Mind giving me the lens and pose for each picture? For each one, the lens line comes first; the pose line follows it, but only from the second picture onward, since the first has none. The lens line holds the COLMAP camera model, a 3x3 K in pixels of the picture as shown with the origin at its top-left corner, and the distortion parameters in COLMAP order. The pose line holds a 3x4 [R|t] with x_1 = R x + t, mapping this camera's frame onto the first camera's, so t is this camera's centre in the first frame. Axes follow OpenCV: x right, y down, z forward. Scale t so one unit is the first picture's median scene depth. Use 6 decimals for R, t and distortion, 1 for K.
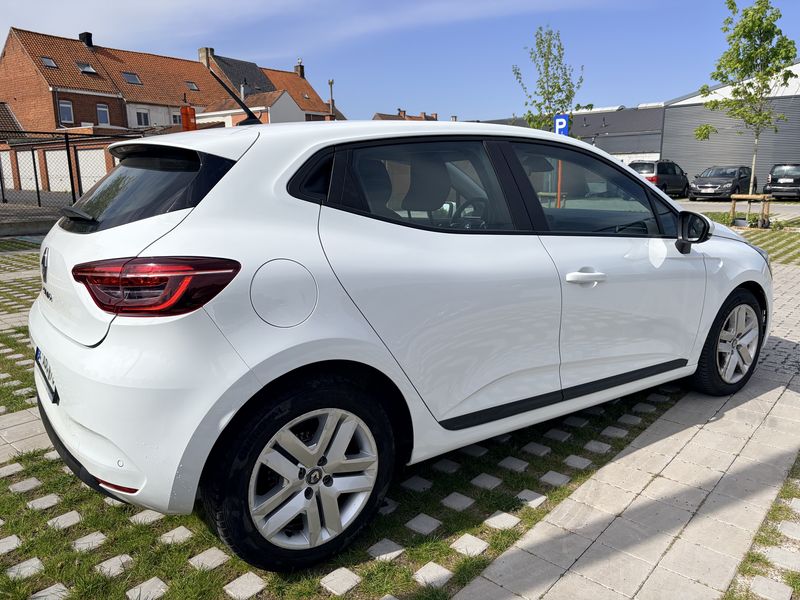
lens RADIAL K [[596.8, 0, 400.0], [0, 596.8, 300.0], [0, 0, 1]] dist [0.046923, -0.048237]
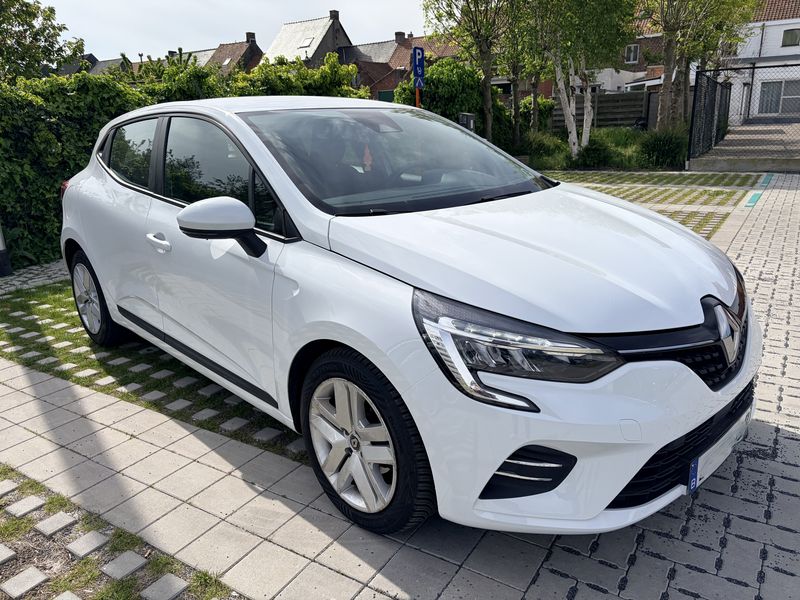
lens RADIAL K [[596.8, 0, 400.0], [0, 596.8, 300.0], [0, 0, 1]] dist [0.046923, -0.048237]
pose [[0.155908, 0.299336, -0.941324, 1.422981], [-0.158063, 0.948257, 0.275362, -0.302636], [0.975043, 0.105858, 0.195155, 1.222798]]
